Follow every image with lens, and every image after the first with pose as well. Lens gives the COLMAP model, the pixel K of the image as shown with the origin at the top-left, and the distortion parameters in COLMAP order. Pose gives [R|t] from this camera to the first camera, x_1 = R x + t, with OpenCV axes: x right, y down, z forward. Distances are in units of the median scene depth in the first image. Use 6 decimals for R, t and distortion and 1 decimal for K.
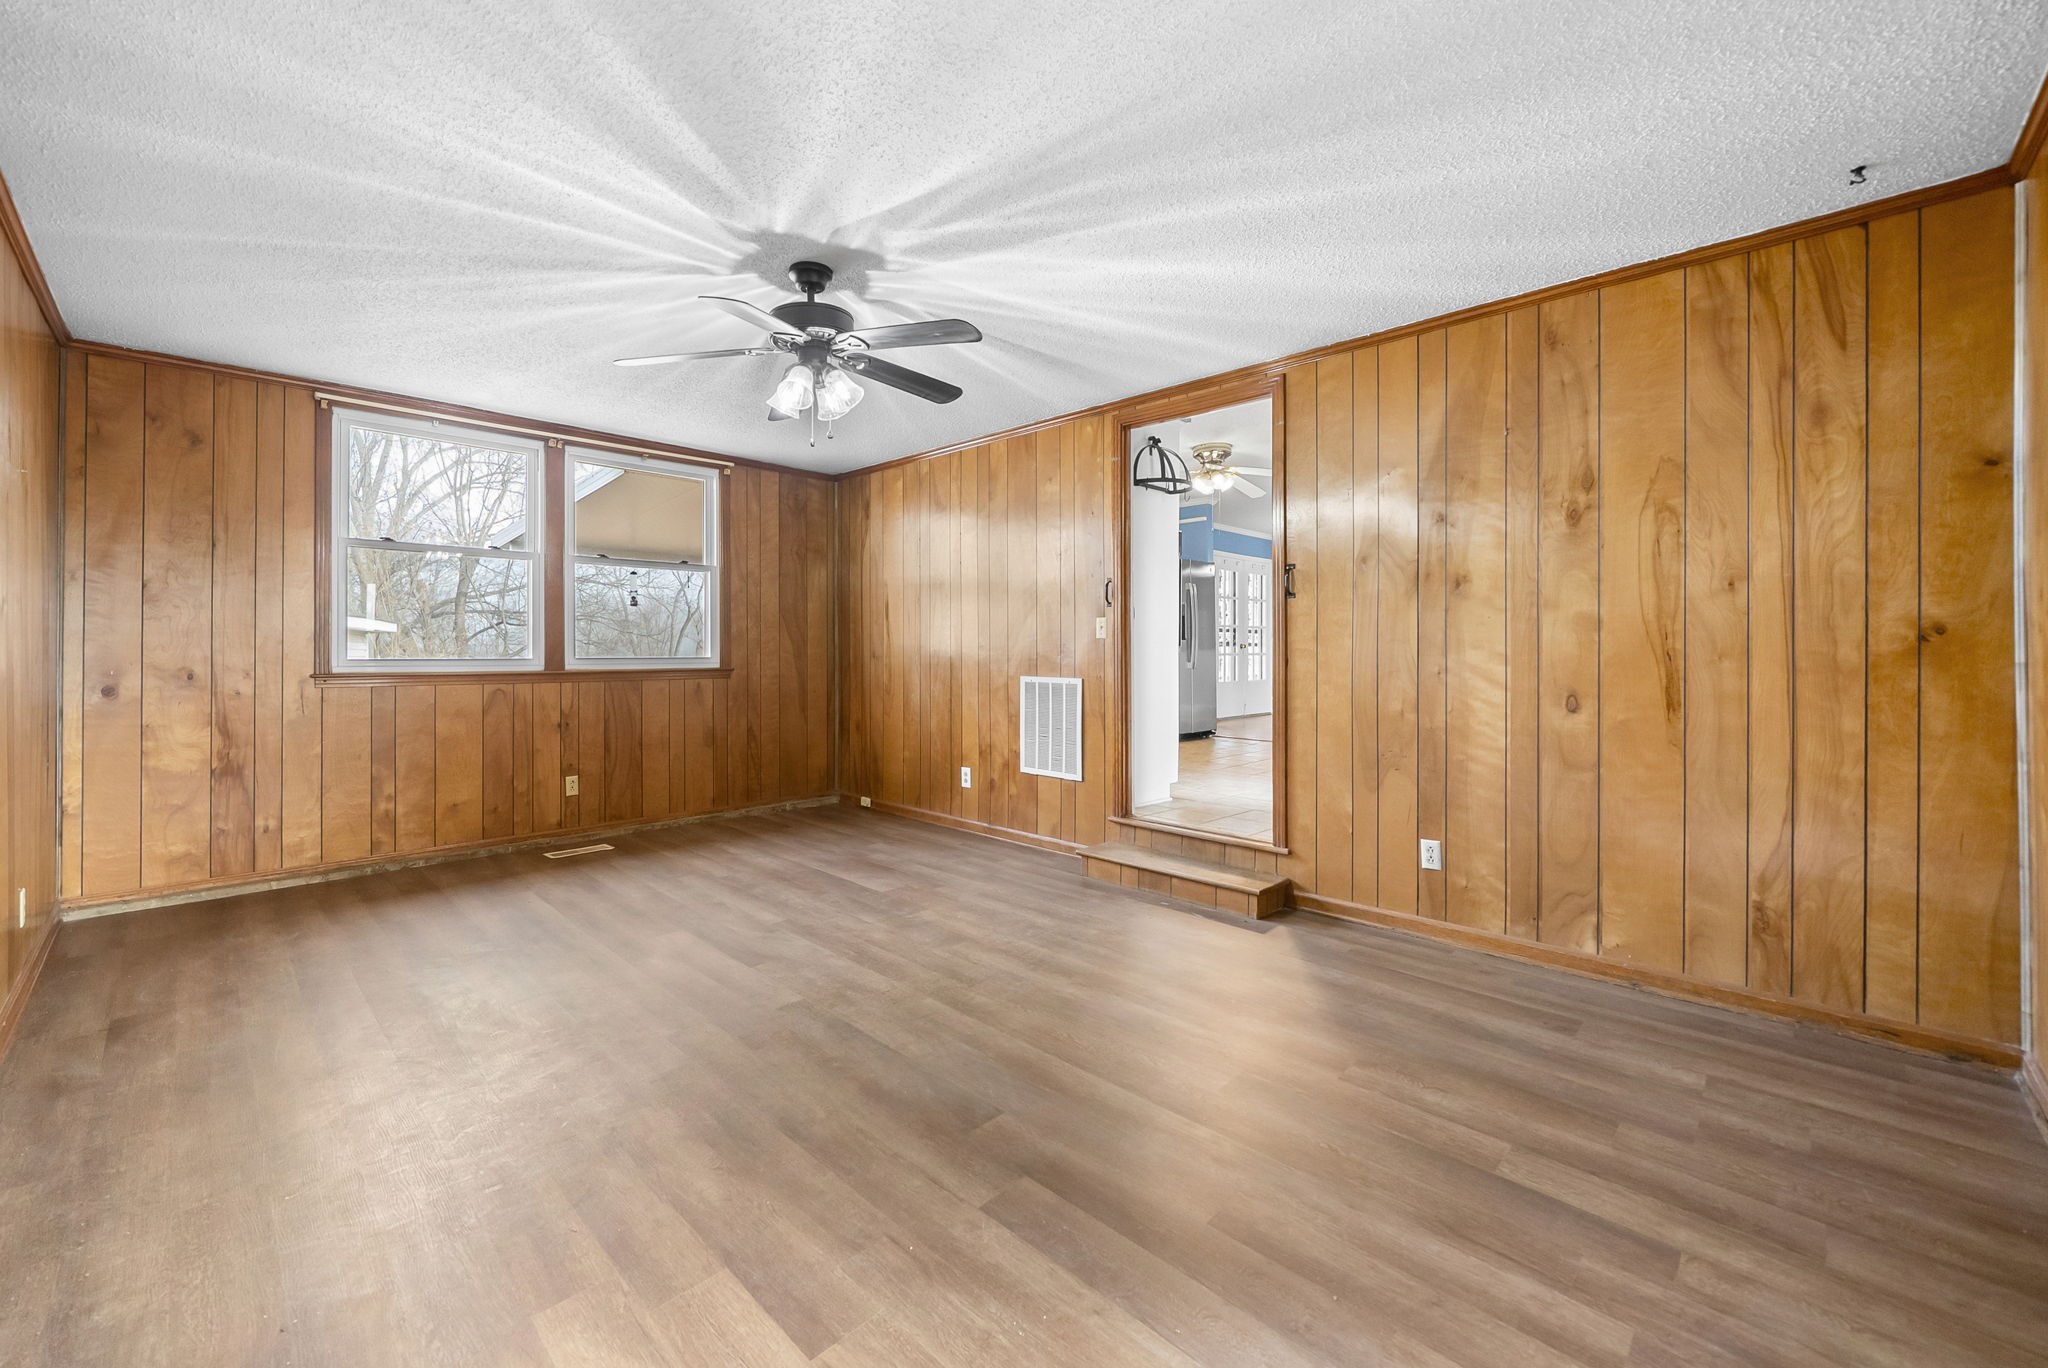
lens RADIAL K [[809.6, 0, 1020.0], [0, 809.6, 662.8], [0, 0, 1]] dist [-0.023510, -0.000021]
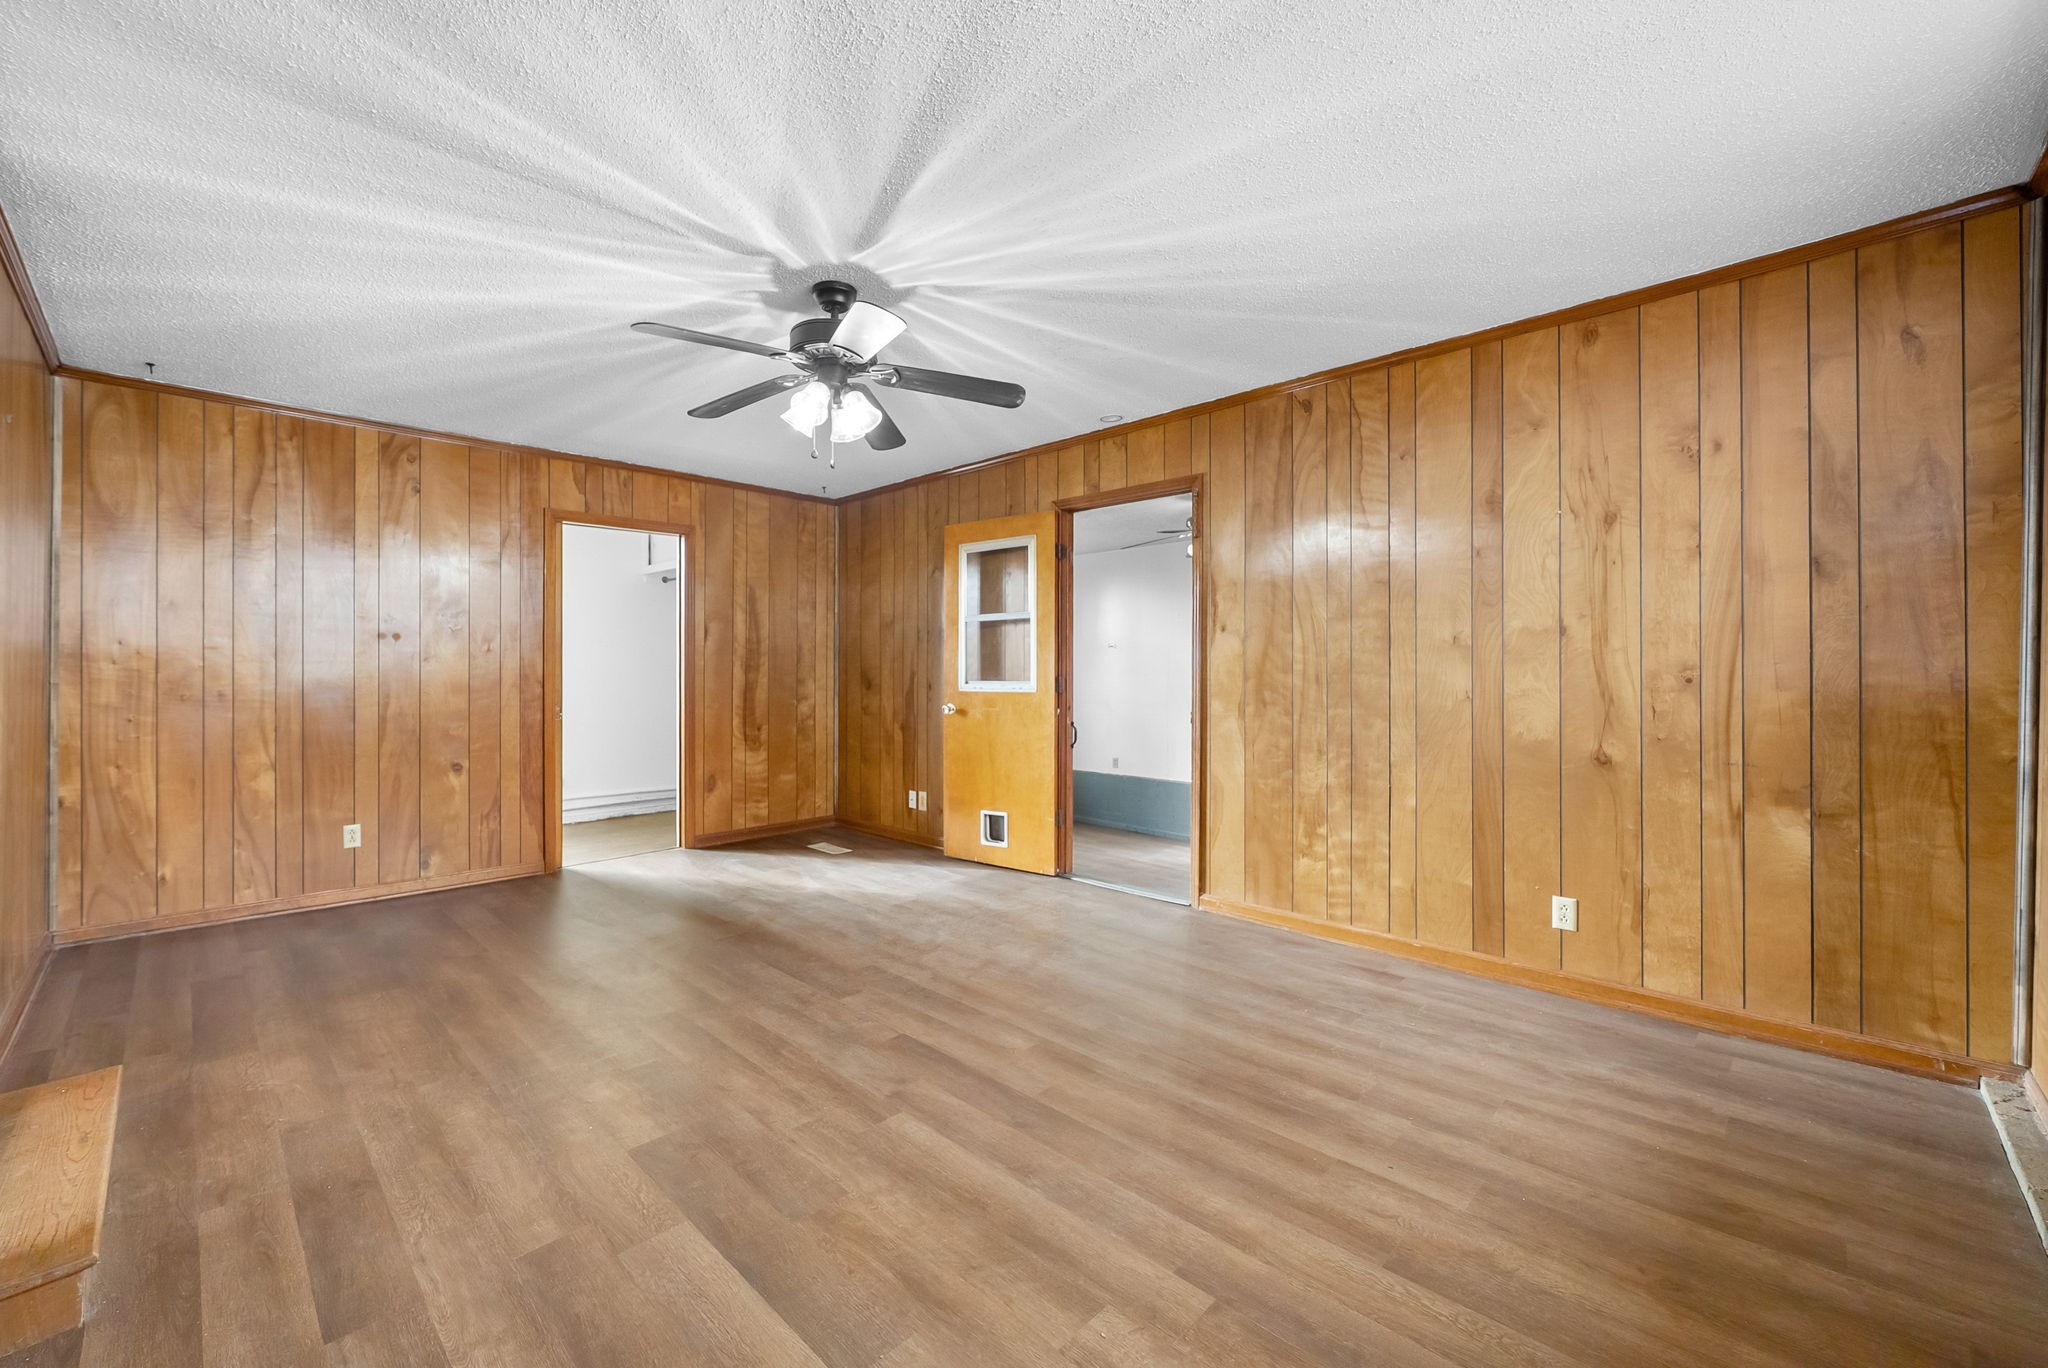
lens RADIAL K [[809.6, 0, 1029.1], [0, 809.6, 671.4], [0, 0, 1]] dist [-0.023510, -0.000021]
pose [[-0.999930, -0.003099, -0.011425, -0.315872], [-0.003237, 0.999922, 0.012040, -0.022219], [0.011386, 0.012076, -0.999862, 1.287433]]
